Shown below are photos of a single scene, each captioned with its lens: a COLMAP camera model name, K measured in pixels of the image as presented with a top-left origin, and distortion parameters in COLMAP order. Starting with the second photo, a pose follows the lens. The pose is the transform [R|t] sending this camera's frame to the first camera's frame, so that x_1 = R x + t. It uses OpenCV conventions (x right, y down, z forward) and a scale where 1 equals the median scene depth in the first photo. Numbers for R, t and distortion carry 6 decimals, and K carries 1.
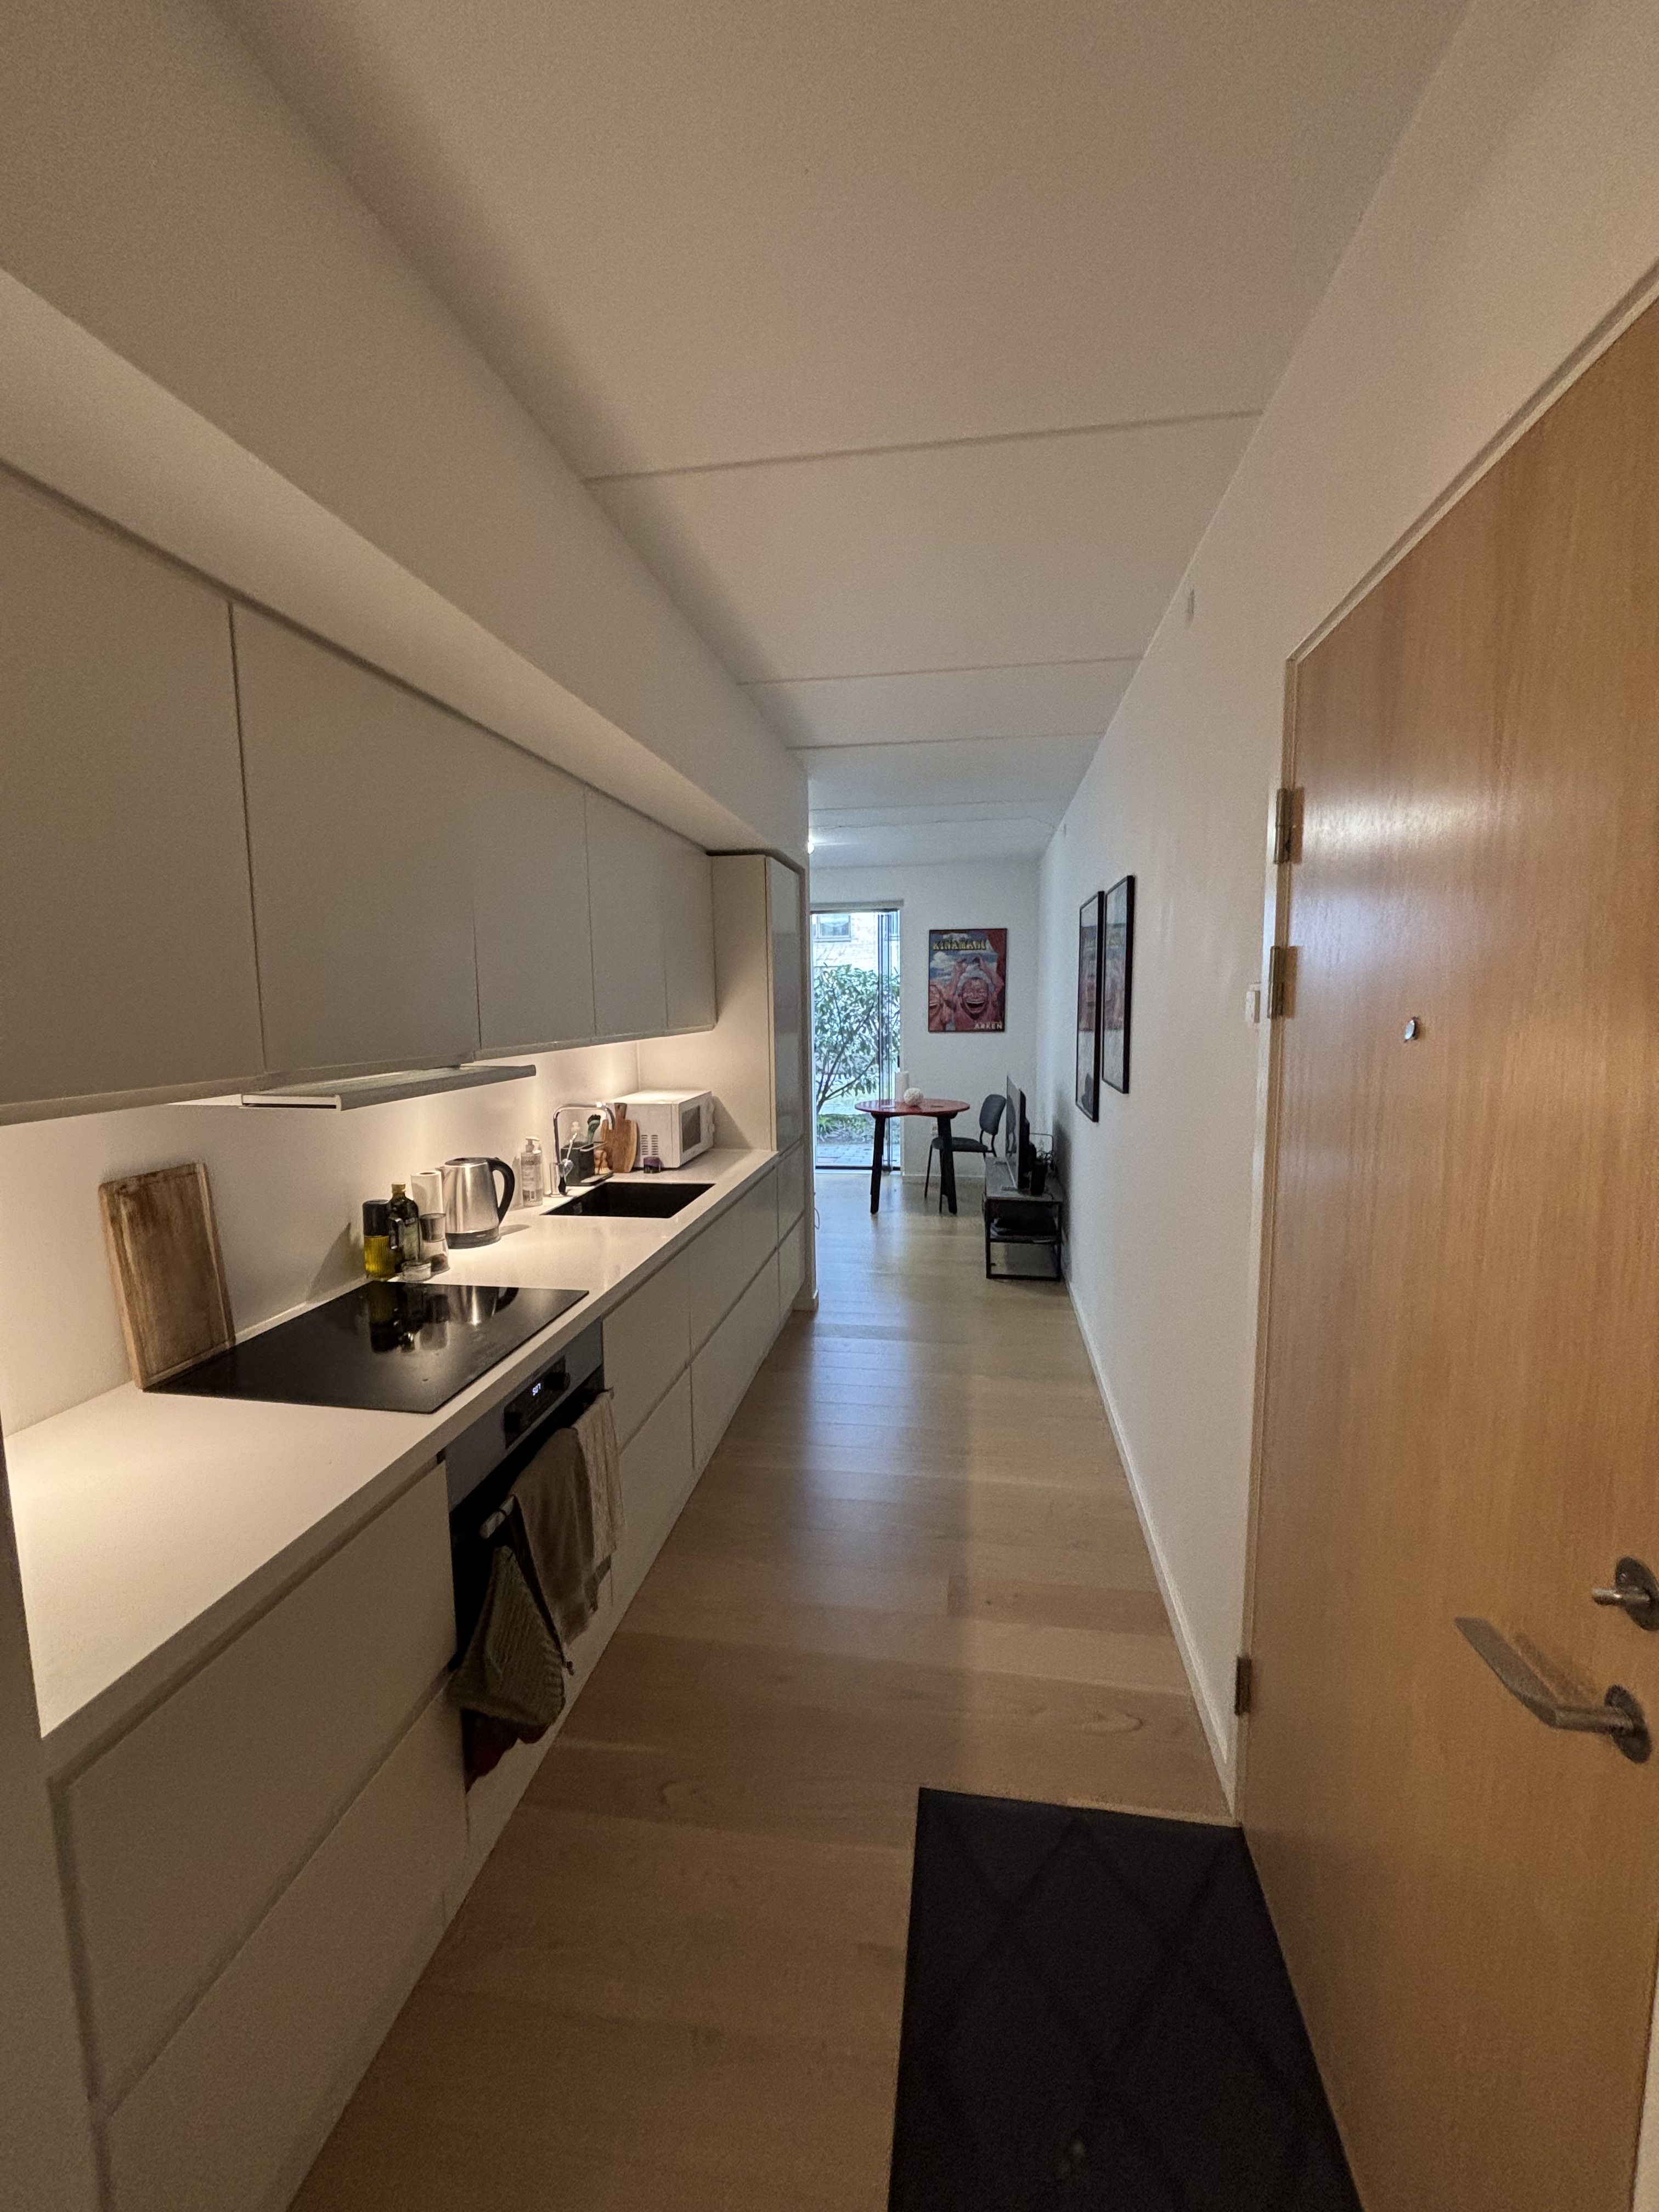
lens RADIAL K [[902.0, 0, 830.2], [0, 902.0, 1107.2], [0, 0, 1]] dist [0.016316, -0.000960]
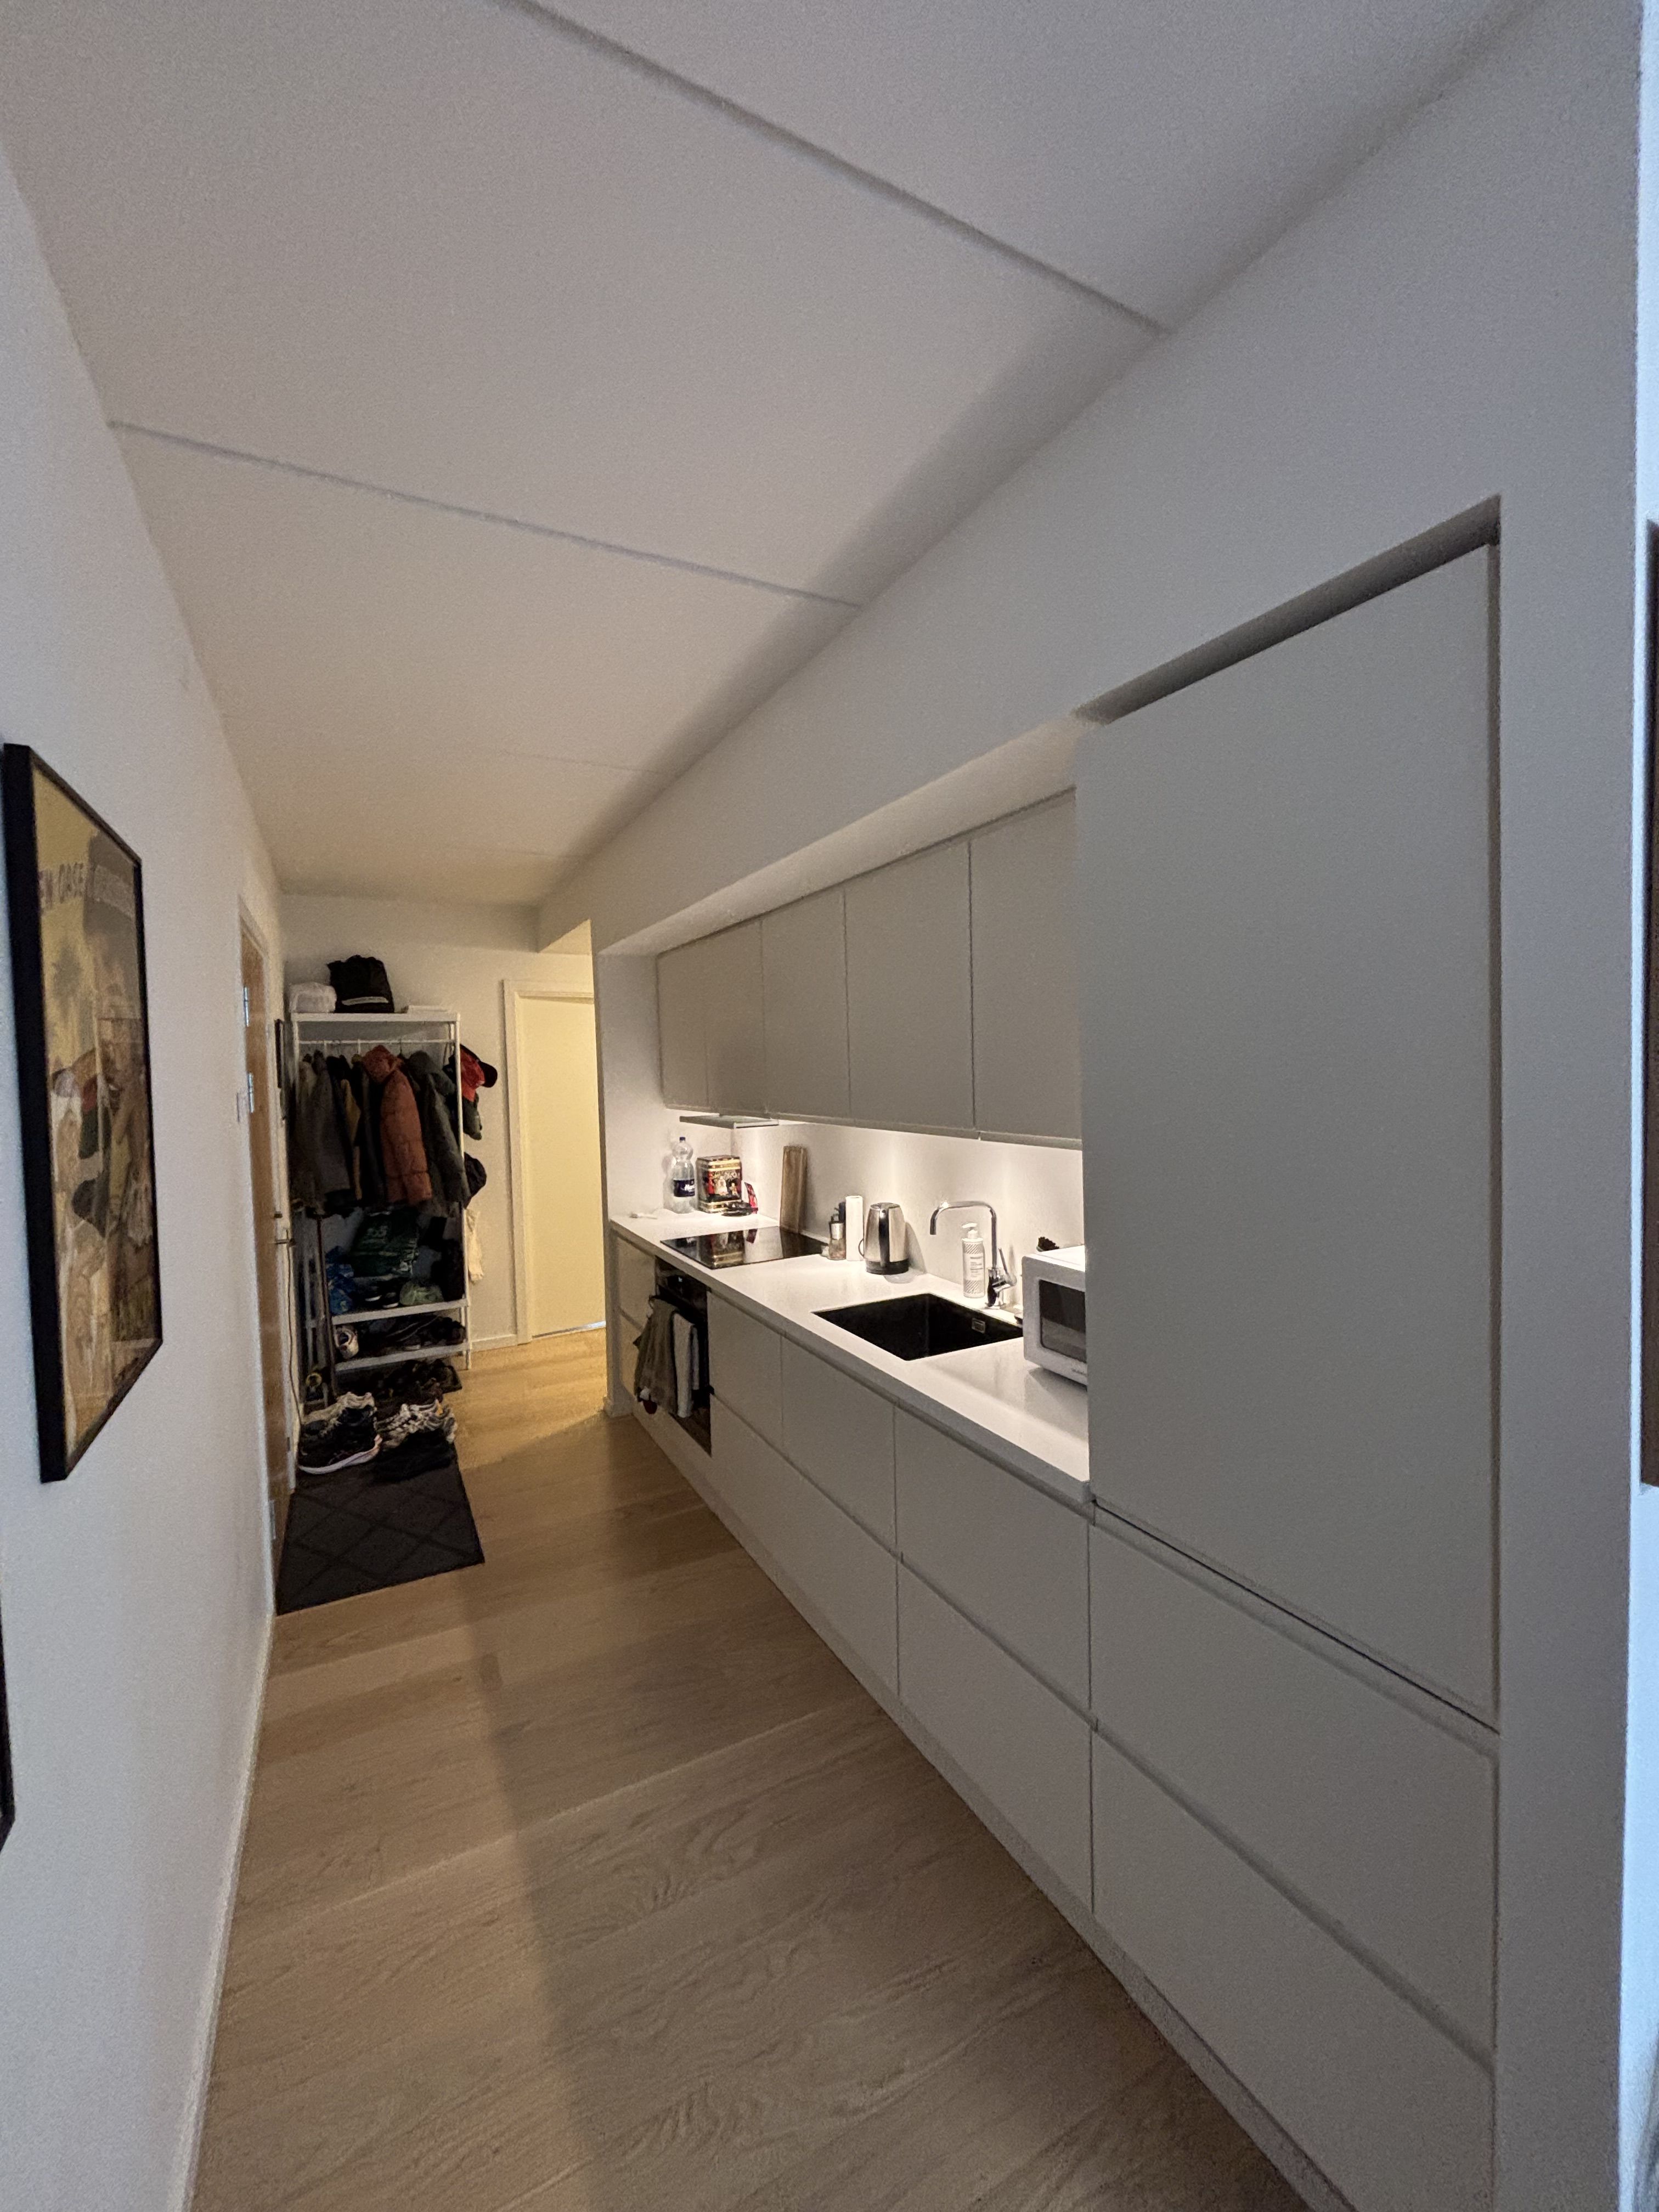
lens RADIAL K [[902.0, 0, 829.3], [0, 902.0, 1111.6], [0, 0, 1]] dist [0.016316, -0.000960]
pose [[-0.796888, 0.043296, -0.602574, 0.435233], [-0.048770, 0.989563, 0.135600, -0.259481], [0.602156, 0.137445, -0.786459, 1.993217]]
